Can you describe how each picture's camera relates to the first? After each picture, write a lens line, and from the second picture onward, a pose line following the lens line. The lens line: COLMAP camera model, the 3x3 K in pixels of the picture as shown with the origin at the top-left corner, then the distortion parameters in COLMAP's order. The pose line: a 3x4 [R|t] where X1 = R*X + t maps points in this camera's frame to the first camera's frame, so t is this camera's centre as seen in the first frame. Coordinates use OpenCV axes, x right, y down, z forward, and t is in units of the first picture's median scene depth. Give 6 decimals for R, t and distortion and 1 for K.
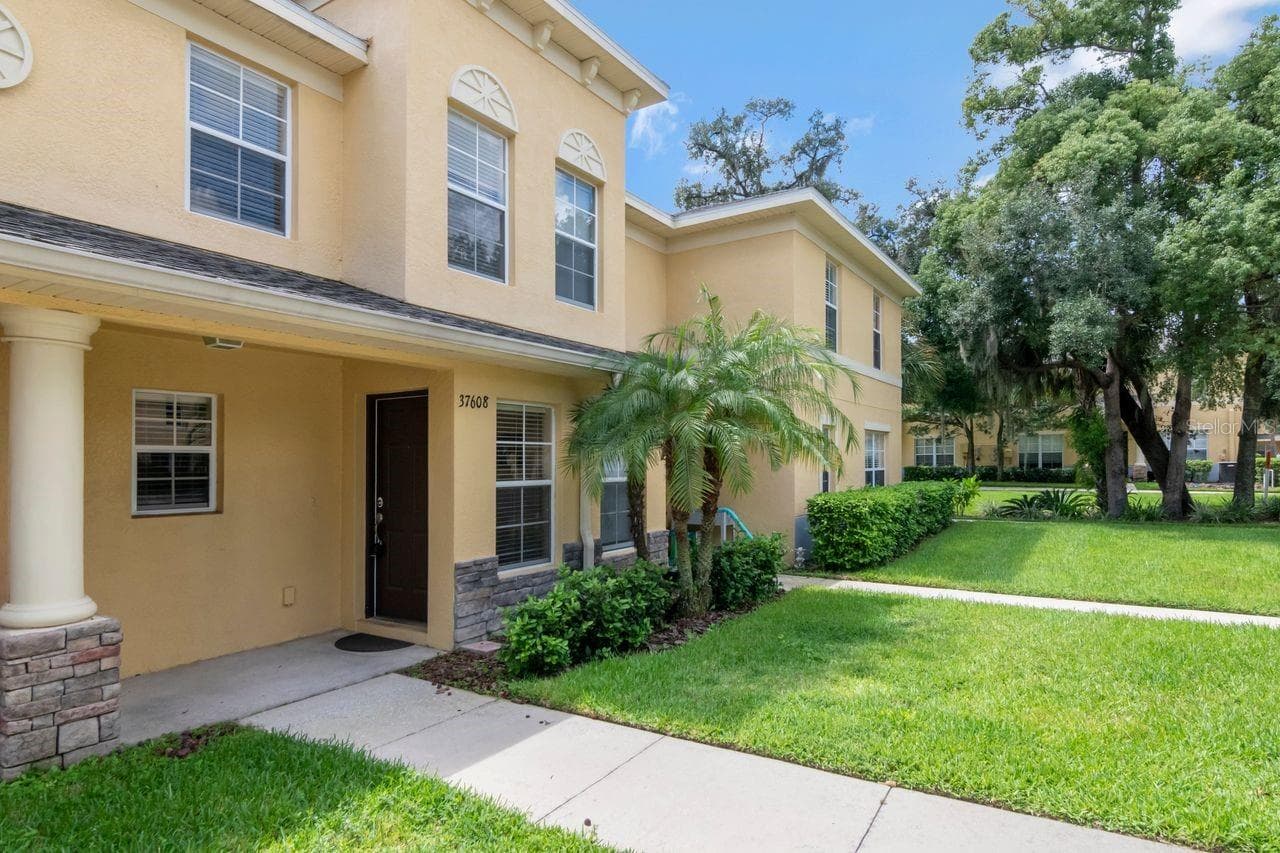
lens RADIAL K [[700.9, 0, 616.2], [0, 700.9, 439.5], [0, 0, 1]] dist [-0.003443, -0.013958]
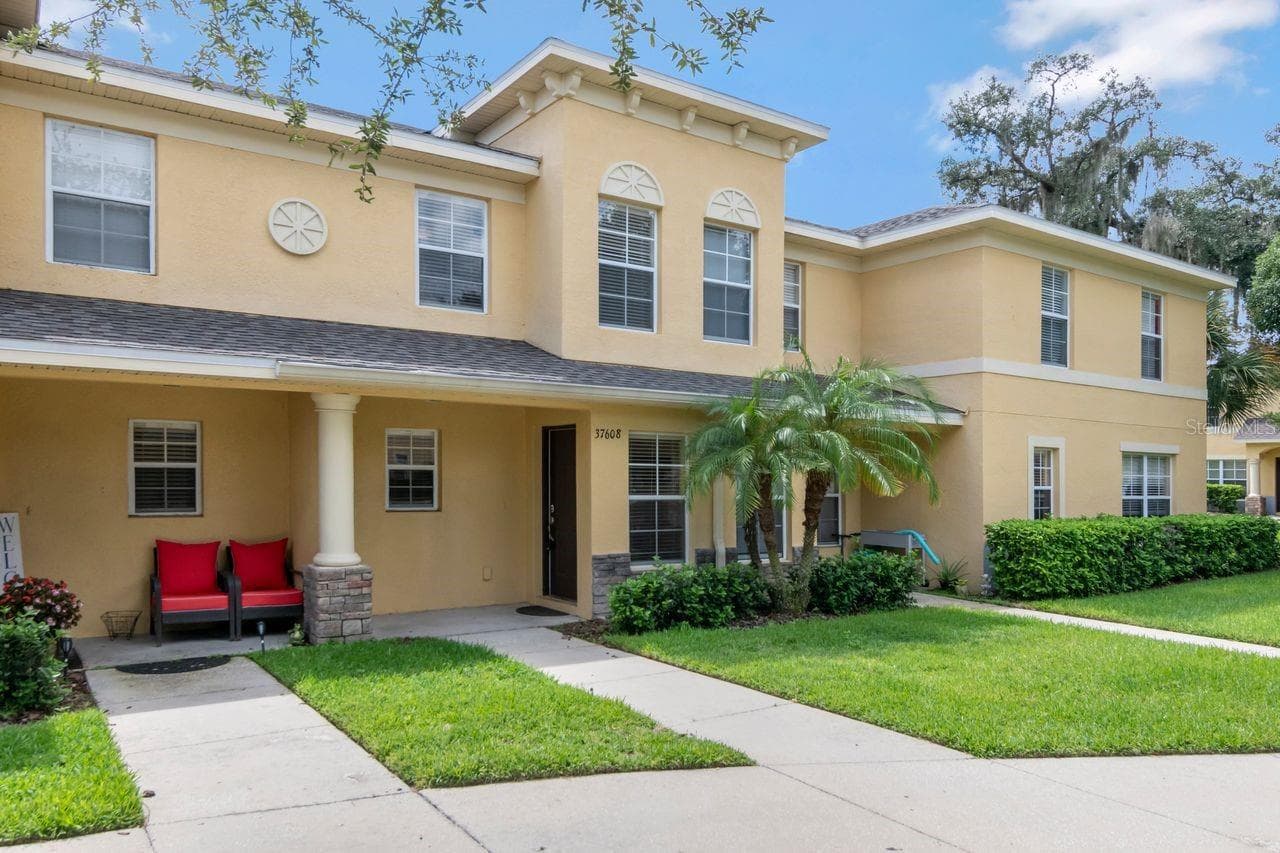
lens RADIAL K [[846.5, 0, 654.7], [0, 846.5, 493.6], [0, 0, 1]] dist [0.006579, -0.002342]
pose [[0.937123, 0.026143, -0.348018, 0.424348], [-0.009578, 0.998741, 0.049233, -0.020552], [0.348867, -0.042804, 0.936194, -0.452523]]
